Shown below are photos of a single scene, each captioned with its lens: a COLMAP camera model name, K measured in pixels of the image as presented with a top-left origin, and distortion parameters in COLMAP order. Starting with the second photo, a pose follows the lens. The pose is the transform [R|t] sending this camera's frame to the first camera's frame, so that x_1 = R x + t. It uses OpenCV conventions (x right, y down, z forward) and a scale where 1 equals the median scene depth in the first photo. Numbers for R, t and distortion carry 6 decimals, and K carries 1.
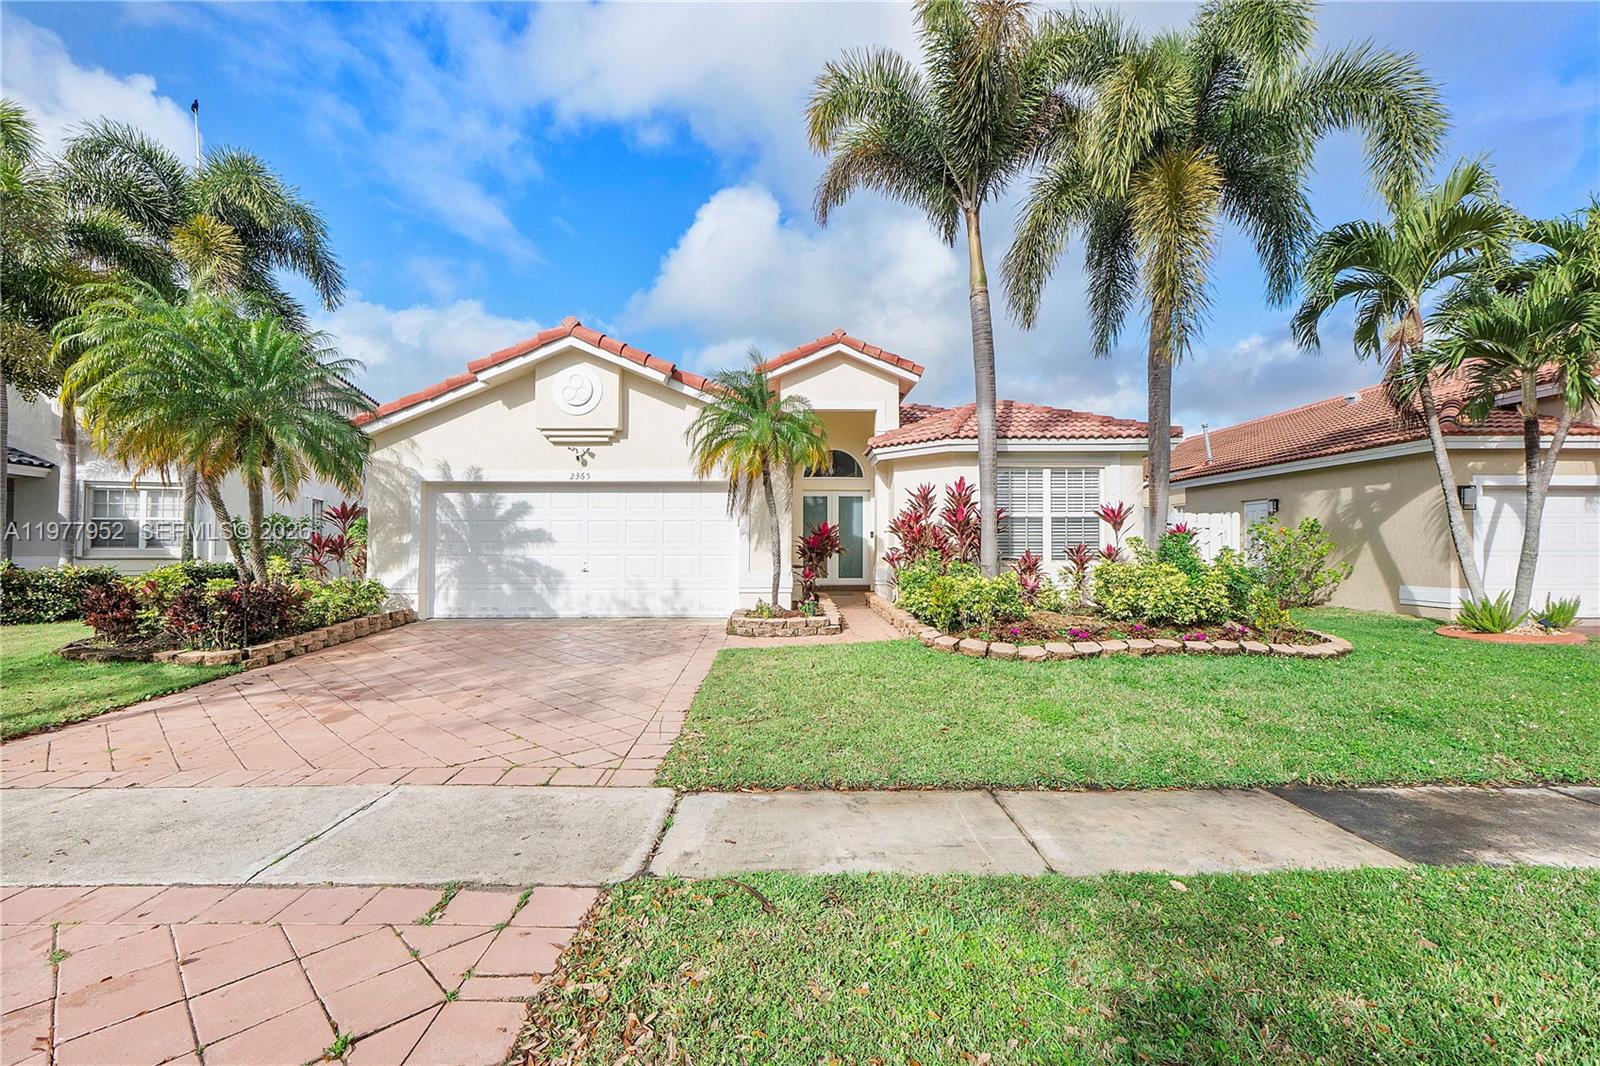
lens RADIAL K [[680.3, 0, 803.8], [0, 680.3, 532.8], [0, 0, 1]] dist [-0.007482, 0.000257]
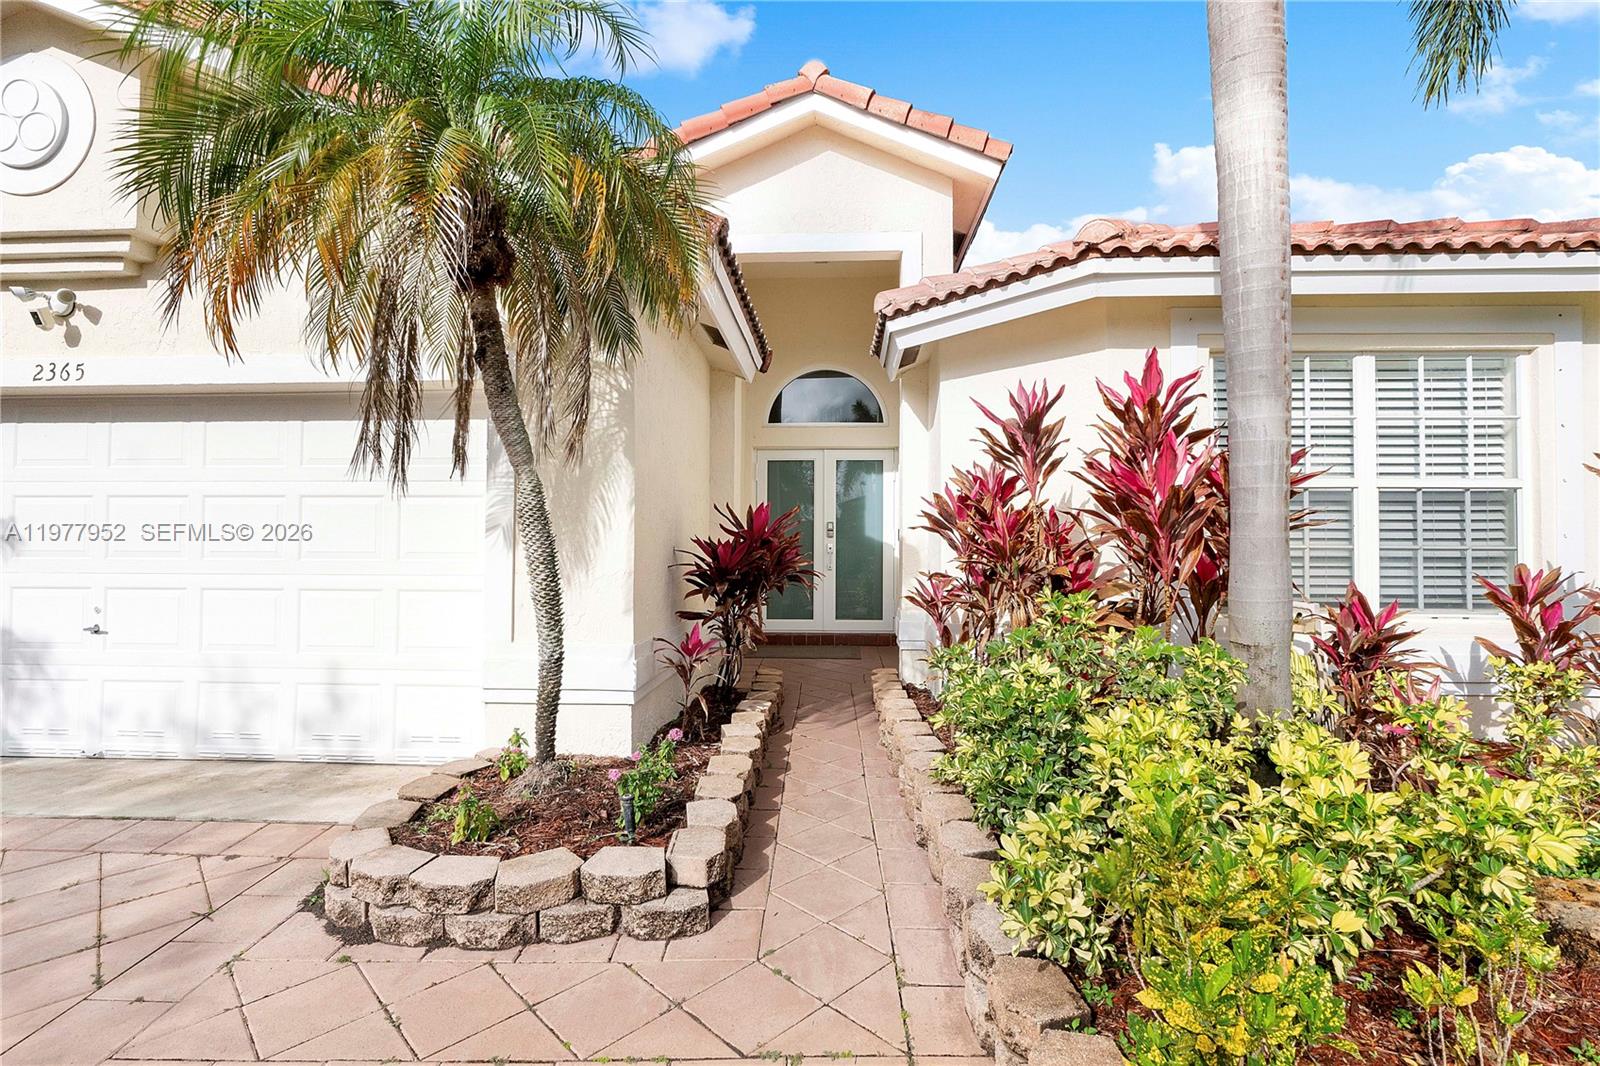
lens RADIAL K [[799.3, 0, 790.8], [0, 799.3, 533.0], [0, 0, 1]] dist [-0.000563, -0.000049]
pose [[0.997636, 0.003133, -0.068649, 0.084450], [-0.003017, 0.999994, 0.001787, -0.000111], [0.068654, -0.001576, 0.997639, 0.574718]]
